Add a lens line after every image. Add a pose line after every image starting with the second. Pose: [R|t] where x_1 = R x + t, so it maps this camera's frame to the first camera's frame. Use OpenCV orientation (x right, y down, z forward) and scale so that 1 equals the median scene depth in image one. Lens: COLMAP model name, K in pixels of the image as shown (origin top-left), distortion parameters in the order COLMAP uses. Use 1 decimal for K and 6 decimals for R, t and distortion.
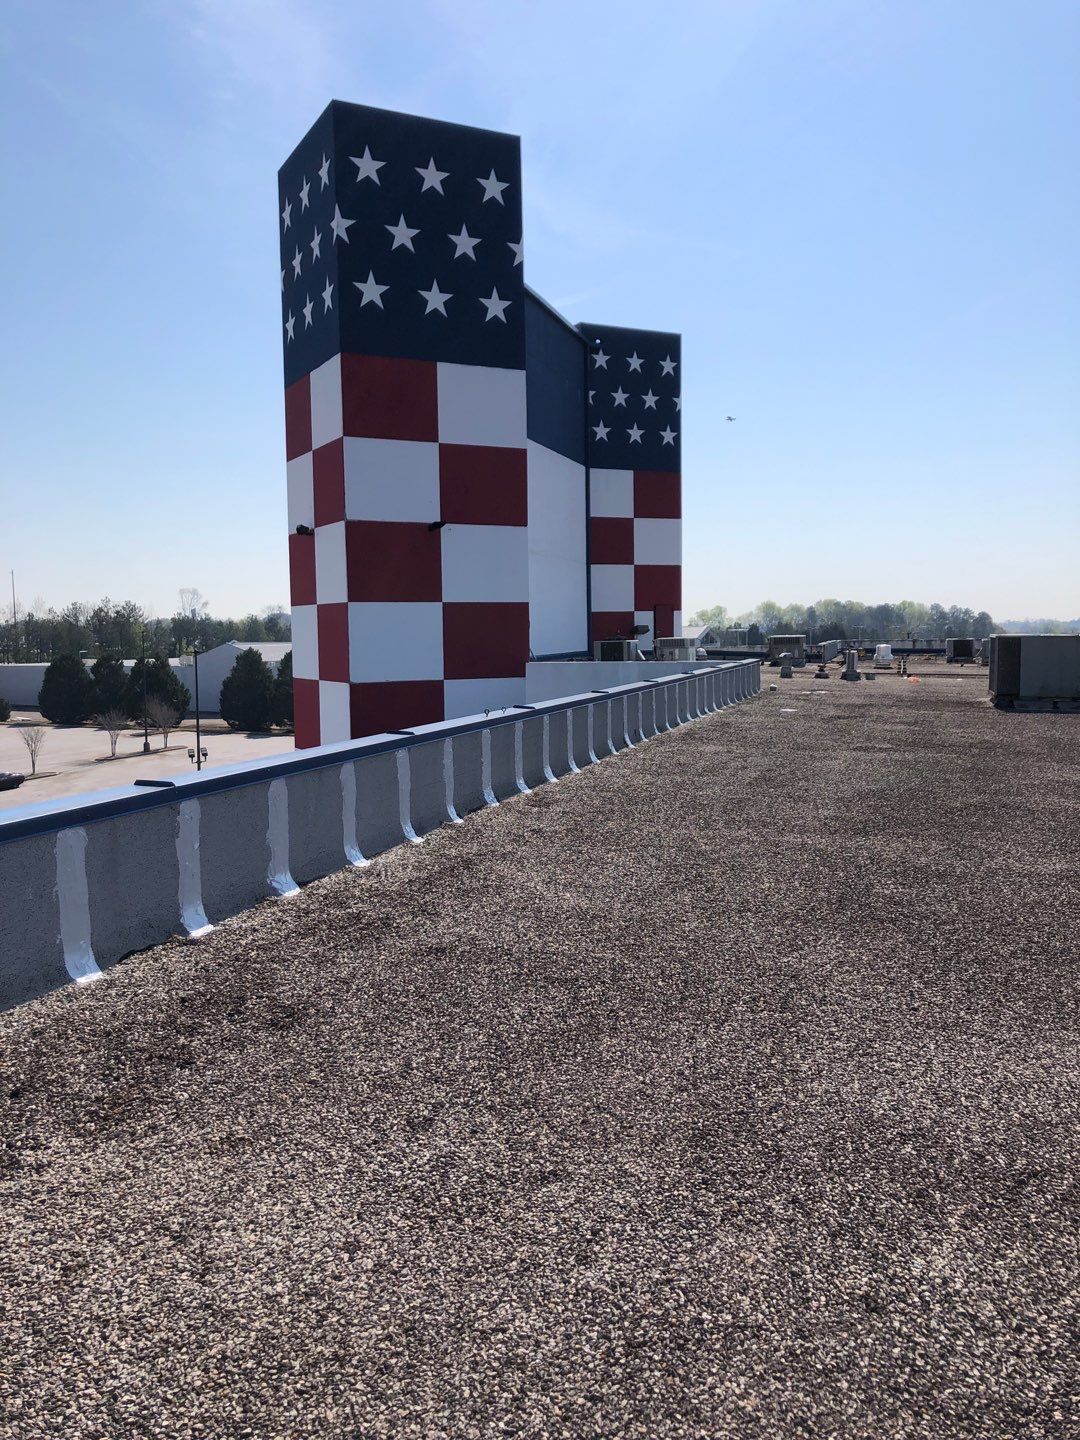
lens RADIAL K [[1169.4, 0, 531.2], [0, 1169.4, 731.6], [0, 0, 1]] dist [0.067814, -0.072557]
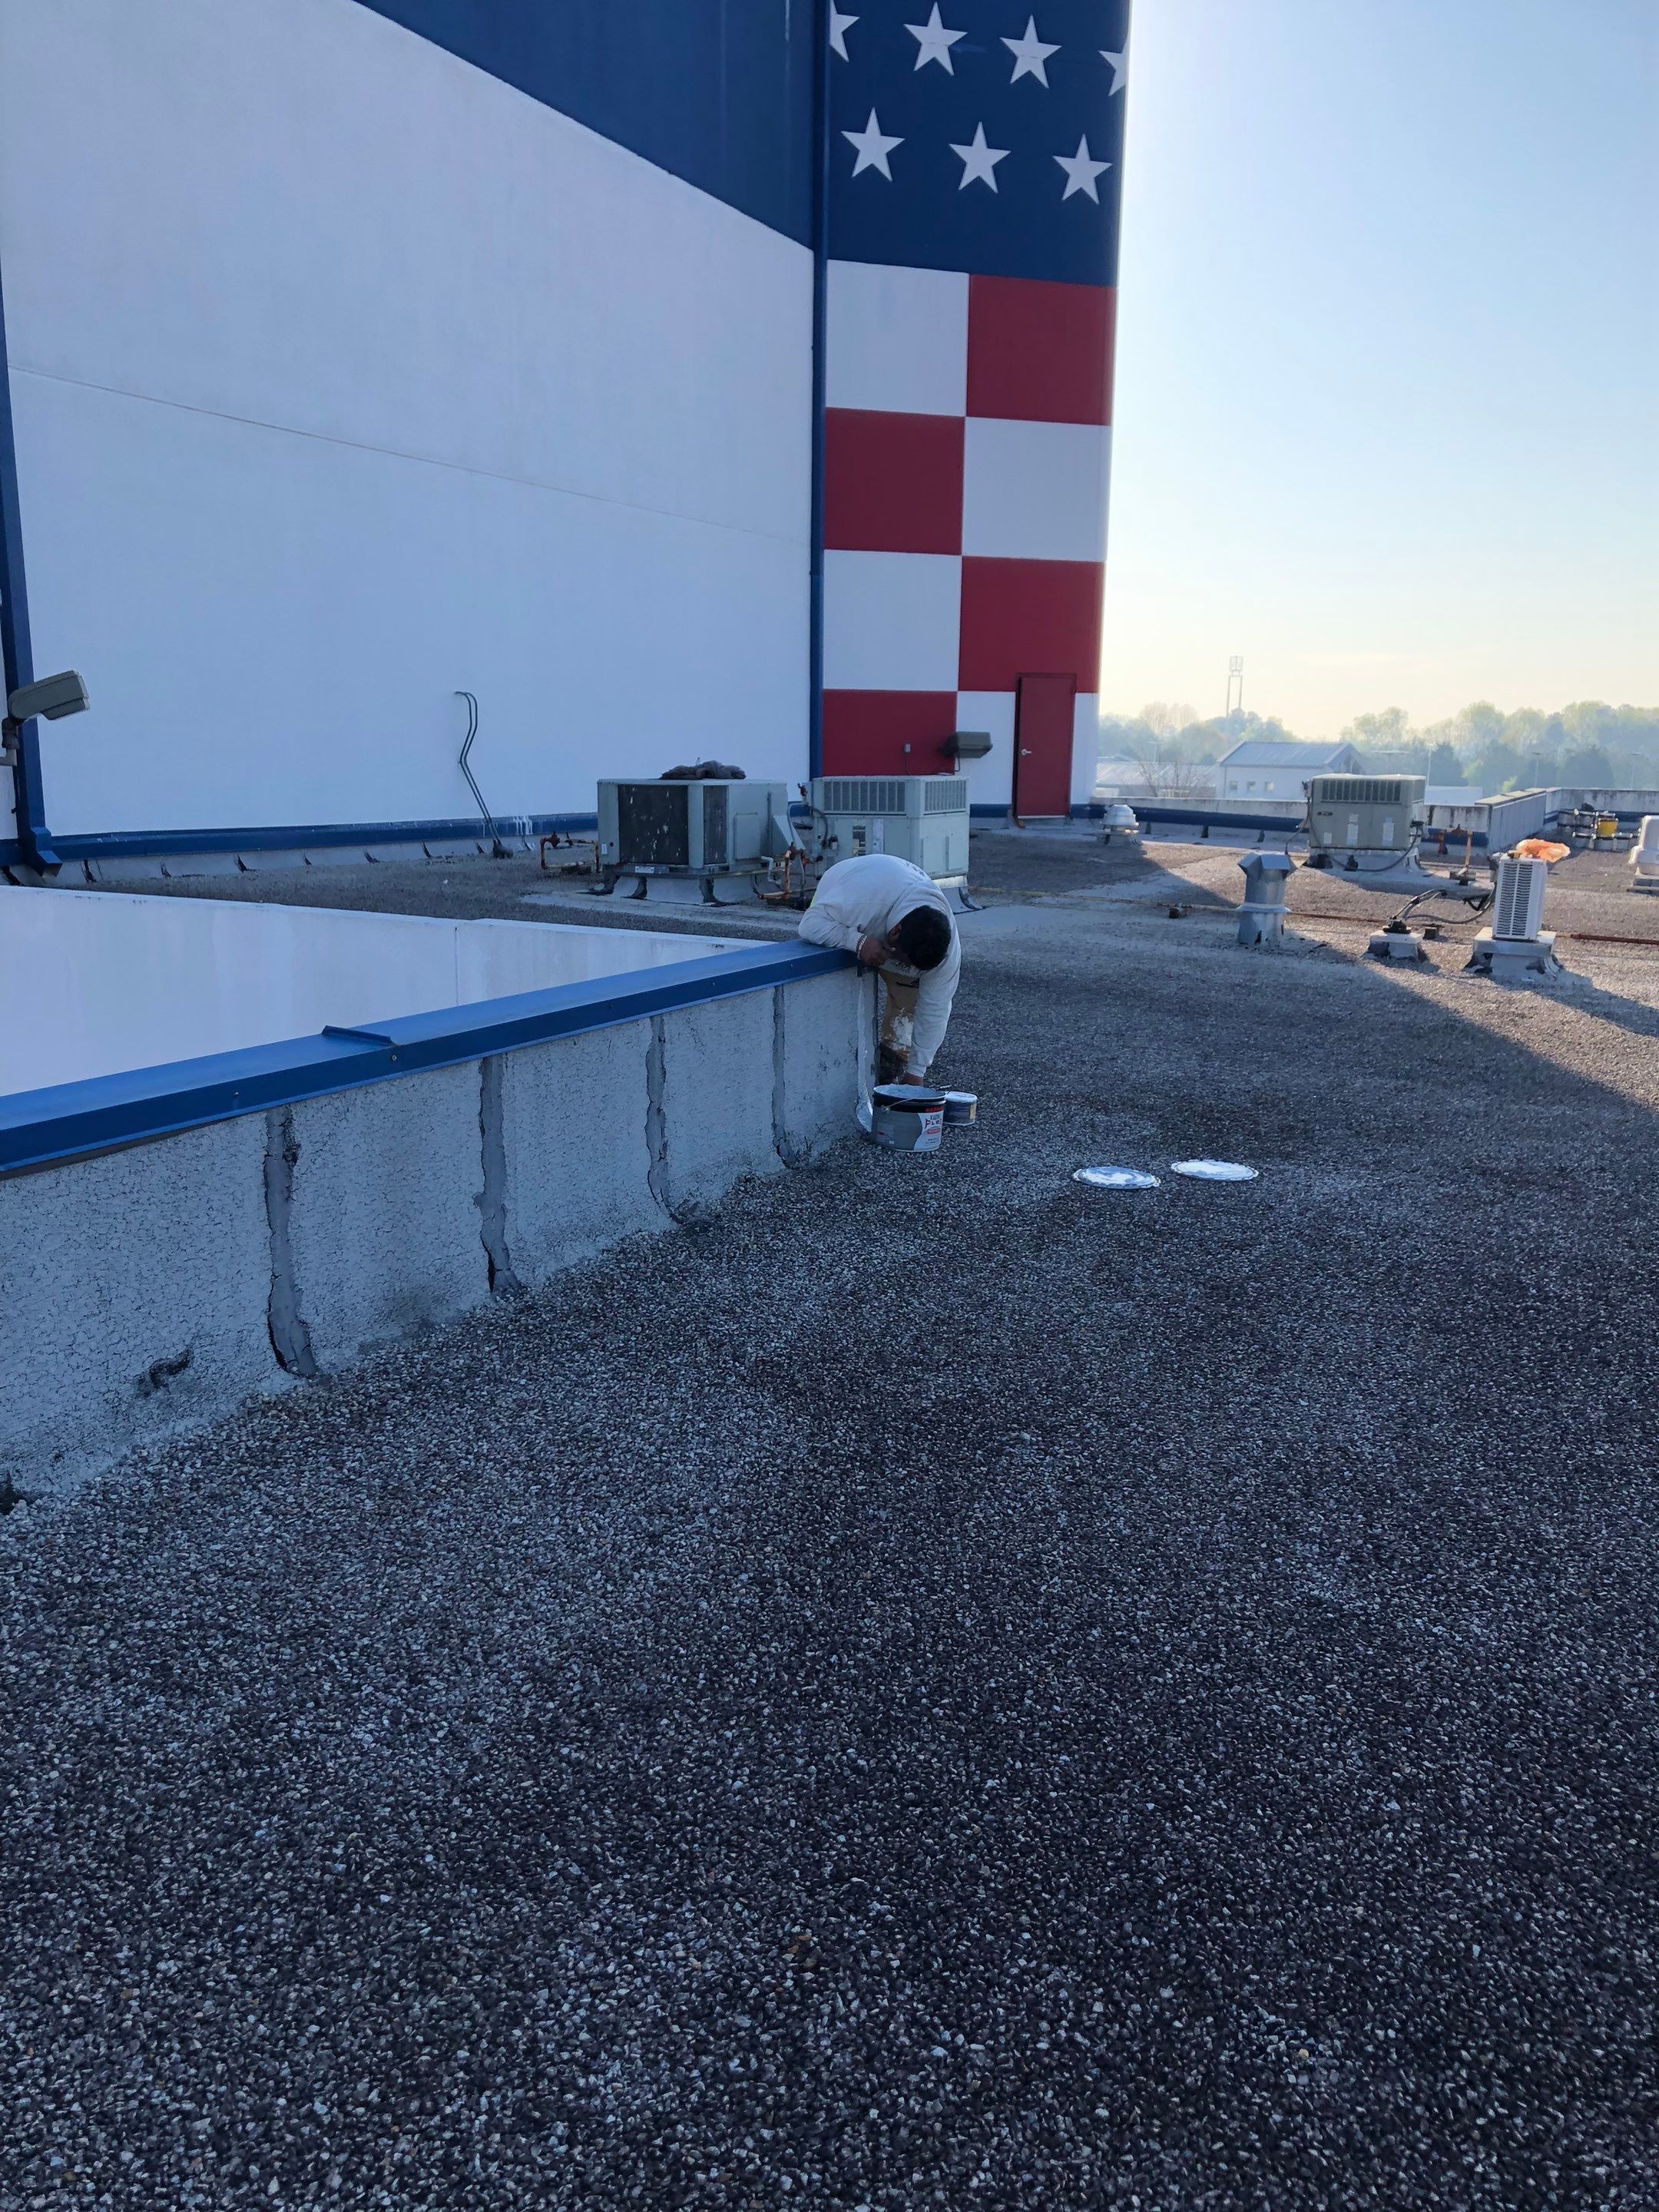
lens RADIAL K [[1796.3, 0, 822.0], [0, 1796.3, 1095.8], [0, 0, 1]] dist [0.067814, -0.072557]
pose [[0.988806, 0.060961, -0.136187, 0.130843], [-0.045571, 0.992504, 0.113397, -0.040748], [0.142079, -0.105921, 0.984172, 0.439680]]
